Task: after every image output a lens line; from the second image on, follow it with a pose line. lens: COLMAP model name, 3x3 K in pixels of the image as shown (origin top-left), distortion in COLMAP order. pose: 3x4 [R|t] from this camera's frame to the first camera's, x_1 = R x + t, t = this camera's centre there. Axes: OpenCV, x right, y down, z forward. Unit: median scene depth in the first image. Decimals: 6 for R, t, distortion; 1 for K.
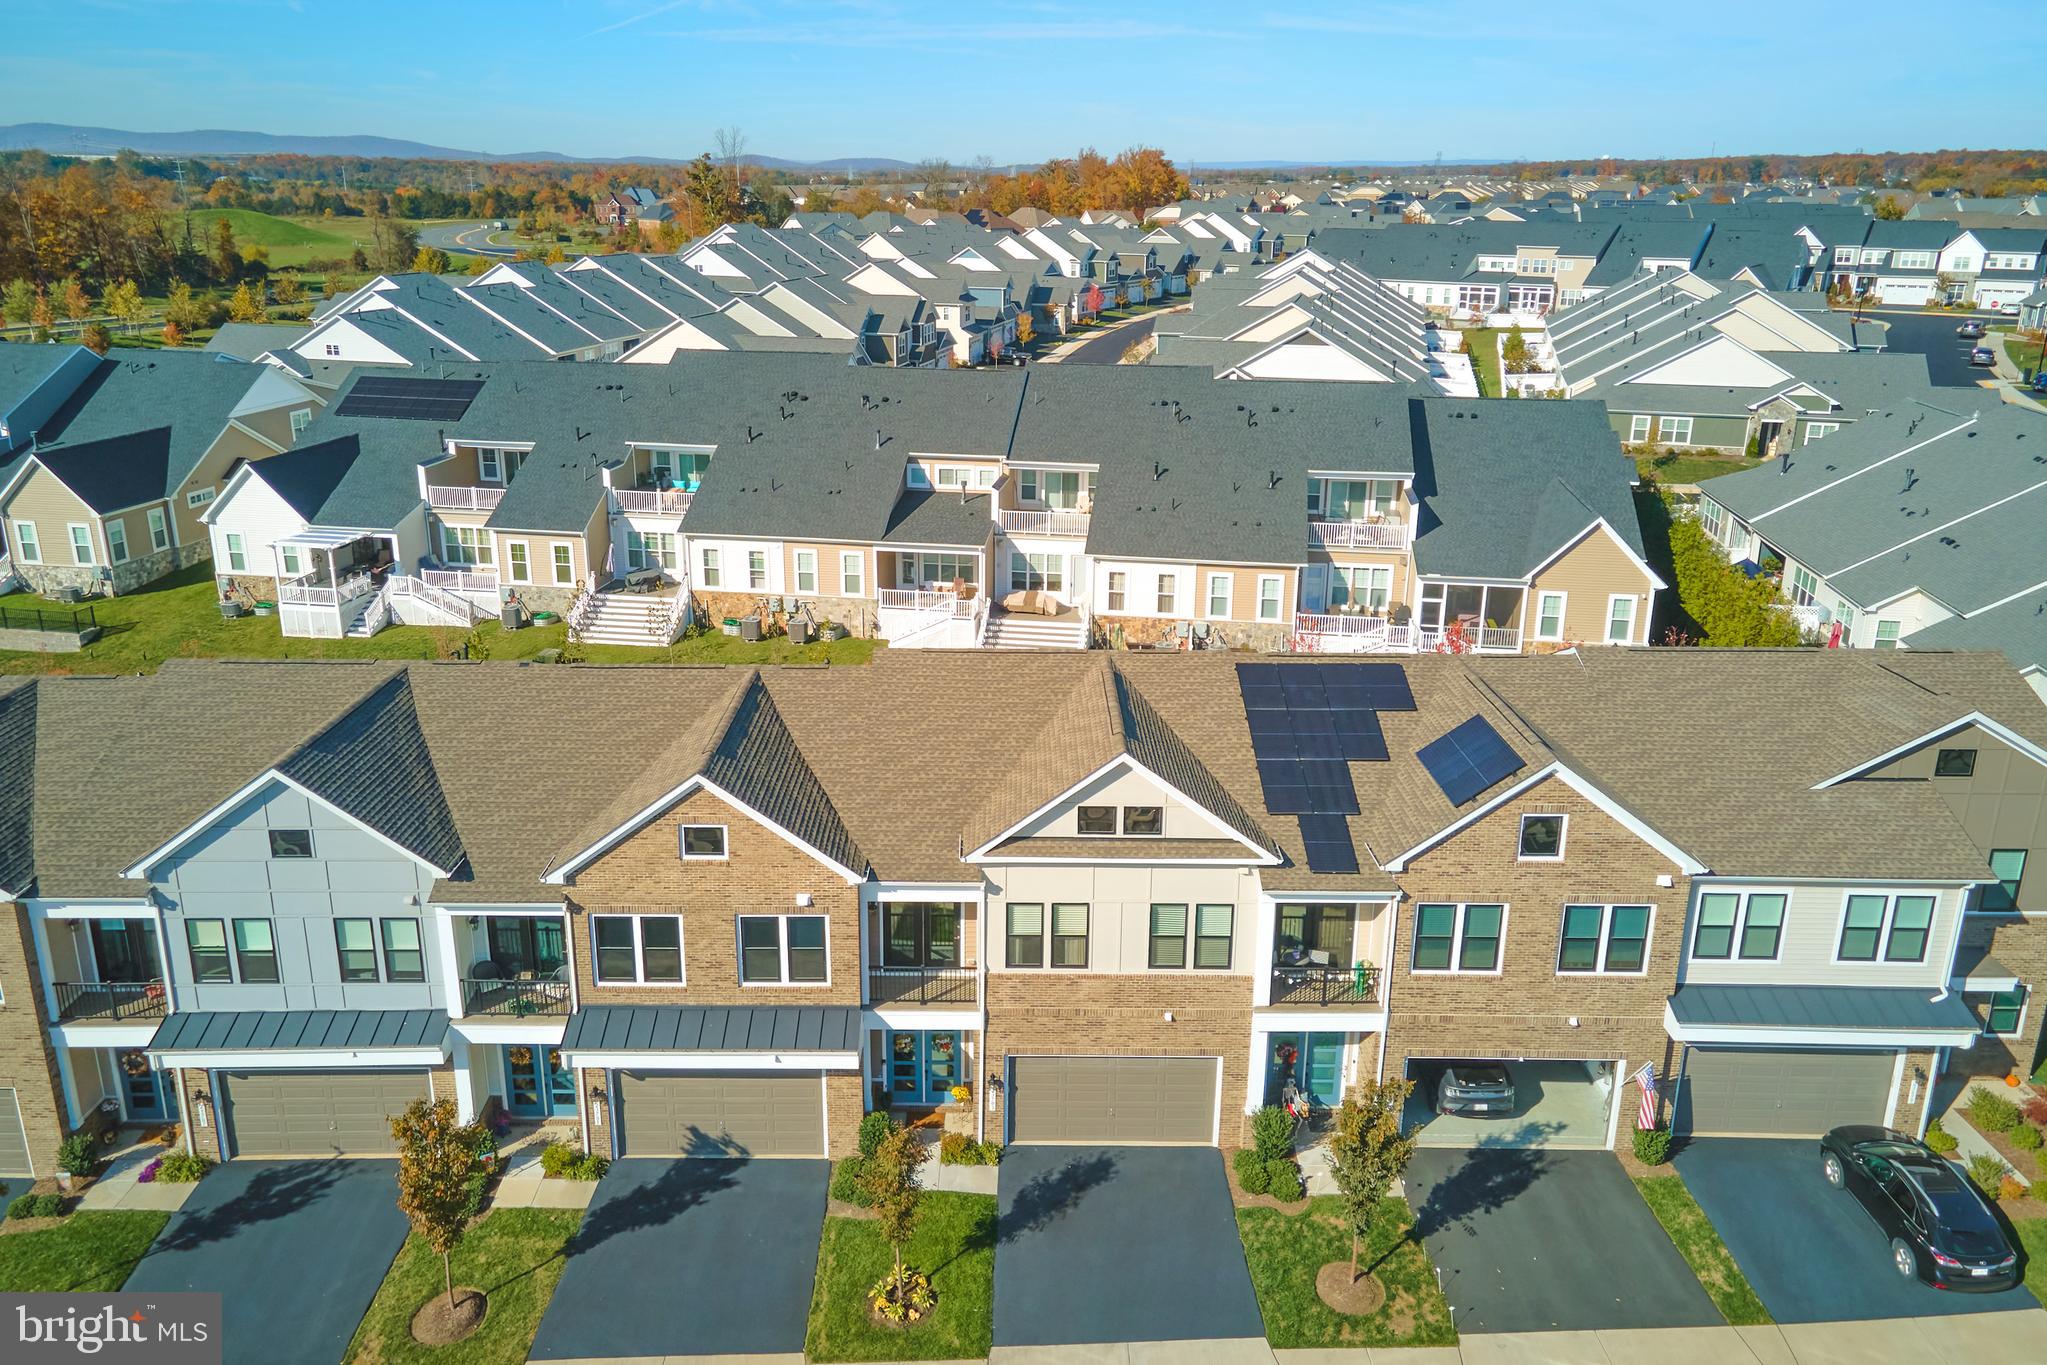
lens RADIAL K [[1387.0, 0, 1009.2], [0, 1387.0, 625.6], [0, 0, 1]] dist [0.029057, 0.004795]
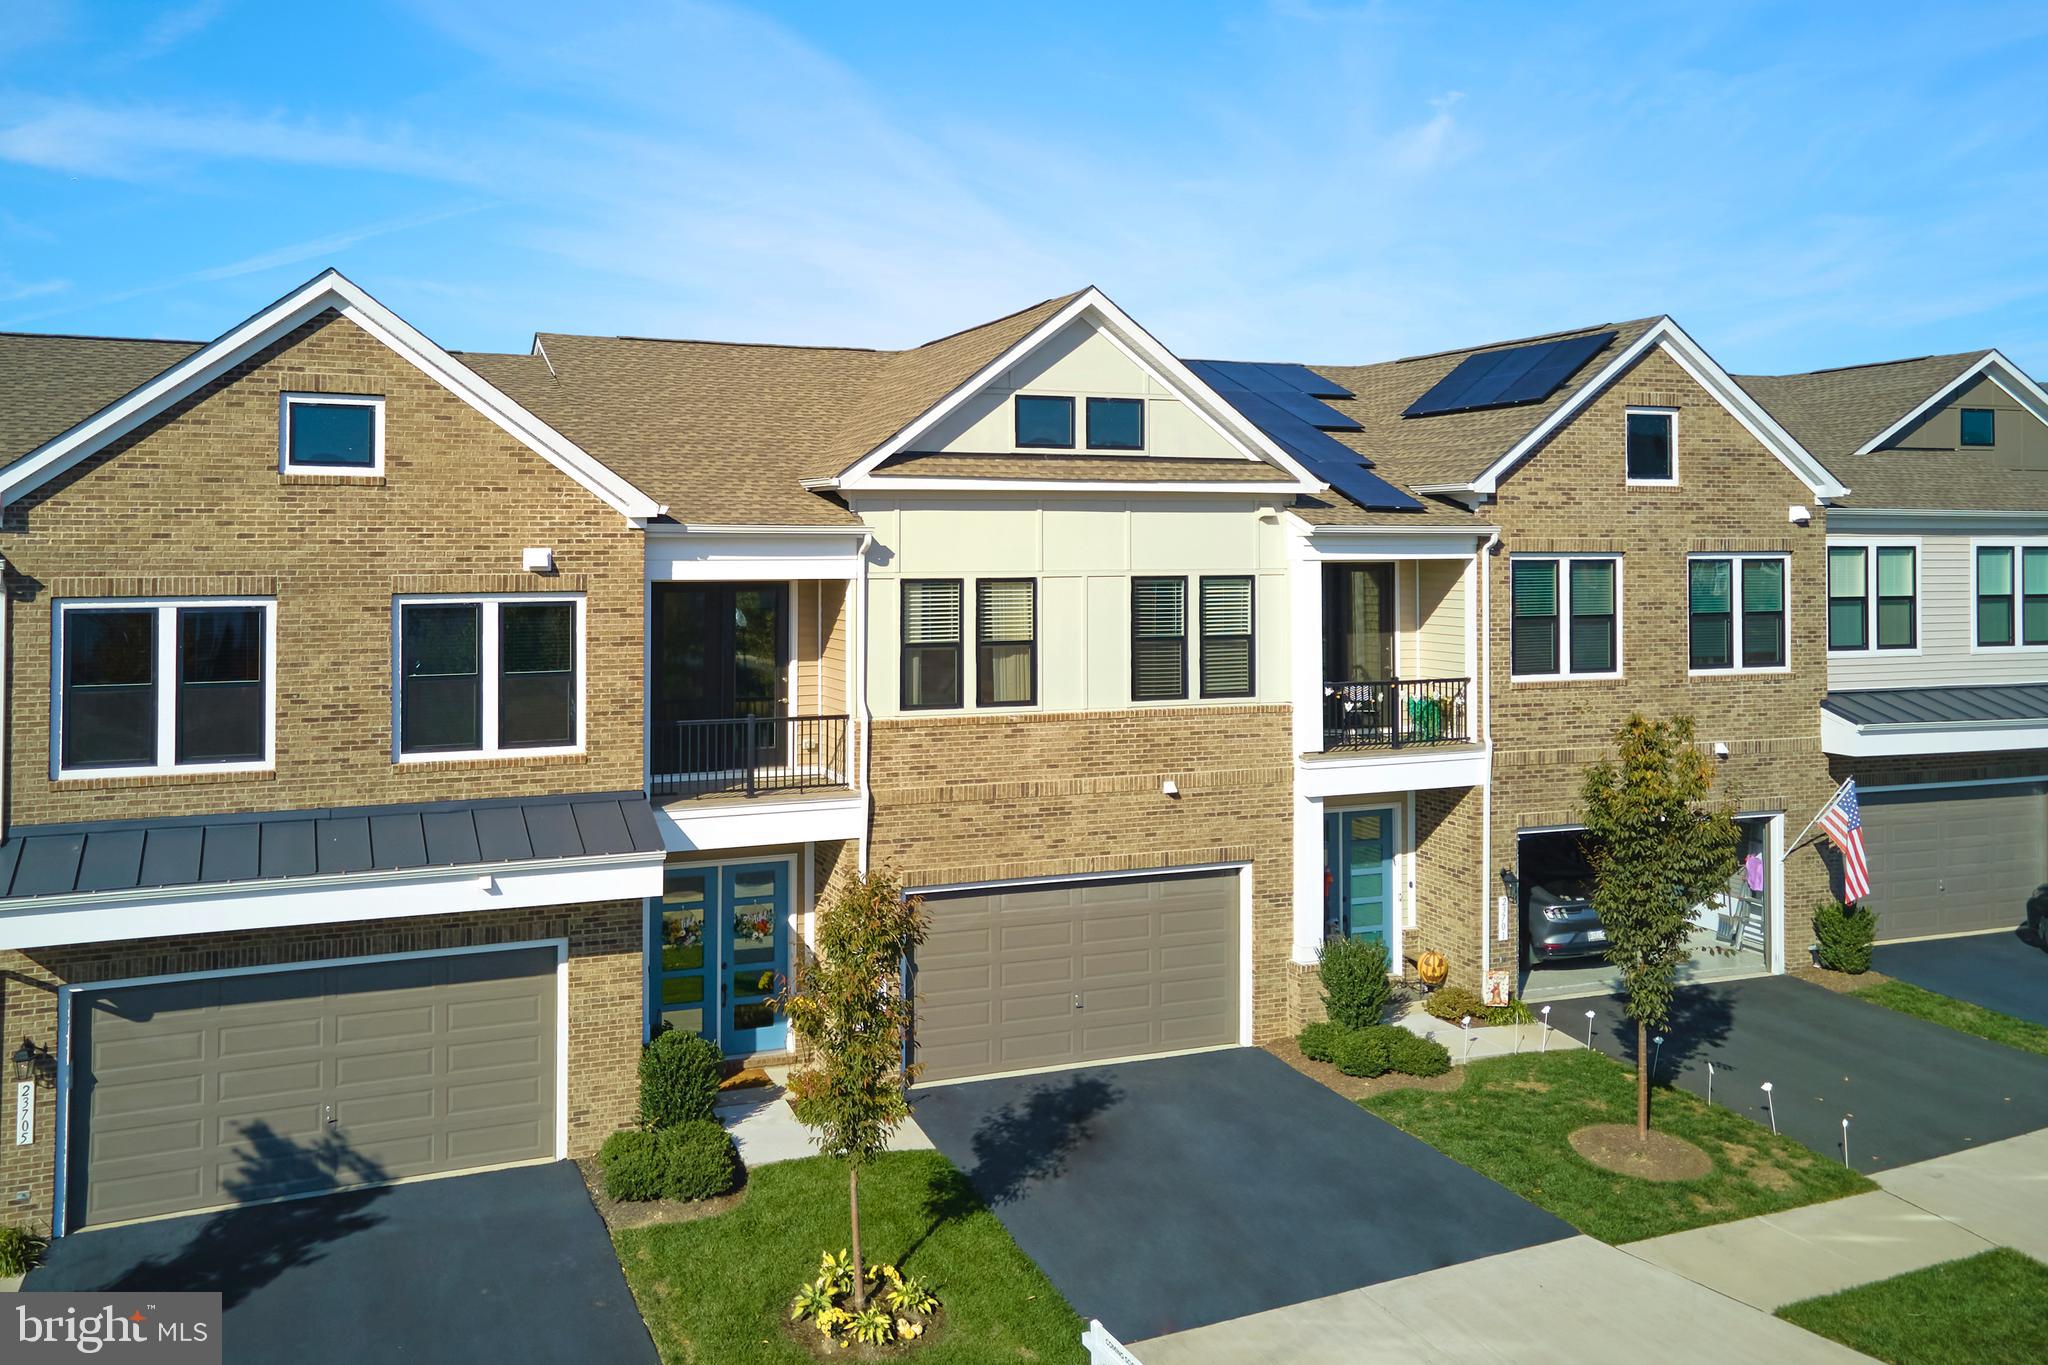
lens RADIAL K [[1544.6, 0, 890.3], [0, 1544.6, 527.0], [0, 0, 1]] dist [0.025380, 0.022507]
pose [[0.940273, -0.003578, 0.340404, -0.214328], [0.099820, 0.958889, -0.265647, 0.340820], [-0.325459, 0.283760, 0.901974, 0.437101]]
